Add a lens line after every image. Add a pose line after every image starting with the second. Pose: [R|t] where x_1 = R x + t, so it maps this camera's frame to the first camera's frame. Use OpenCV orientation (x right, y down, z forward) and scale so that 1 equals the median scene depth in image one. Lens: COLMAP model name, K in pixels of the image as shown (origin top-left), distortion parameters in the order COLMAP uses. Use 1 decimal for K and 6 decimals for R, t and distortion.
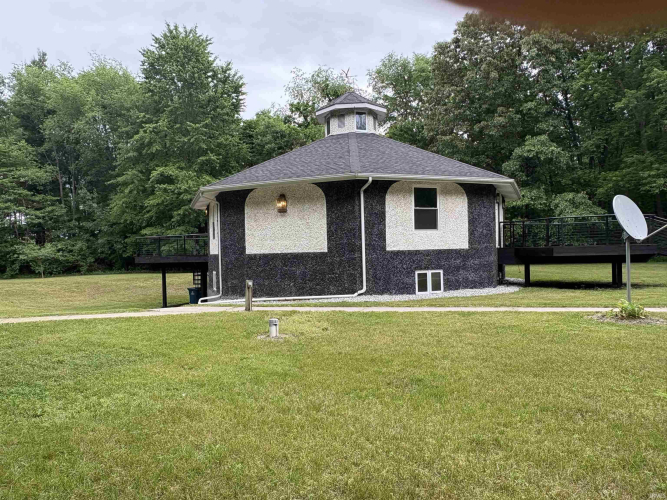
lens RADIAL K [[473.7, 0, 332.3], [0, 473.7, 250.6], [0, 0, 1]] dist [-0.000560, 0.007977]
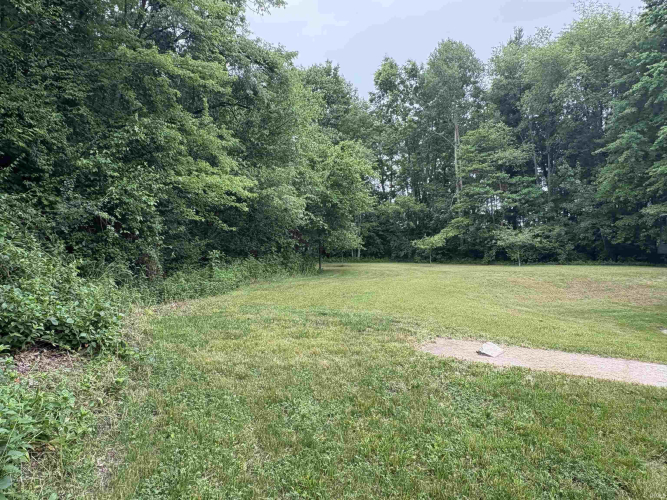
lens RADIAL K [[473.7, 0, 332.8], [0, 473.7, 248.8], [0, 0, 1]] dist [-0.000560, 0.007977]
pose [[0.620195, 0.021136, -0.784163, -0.107798], [-0.002904, 0.999692, 0.024649, 0.002642], [0.784442, -0.013010, 0.620065, 0.137705]]
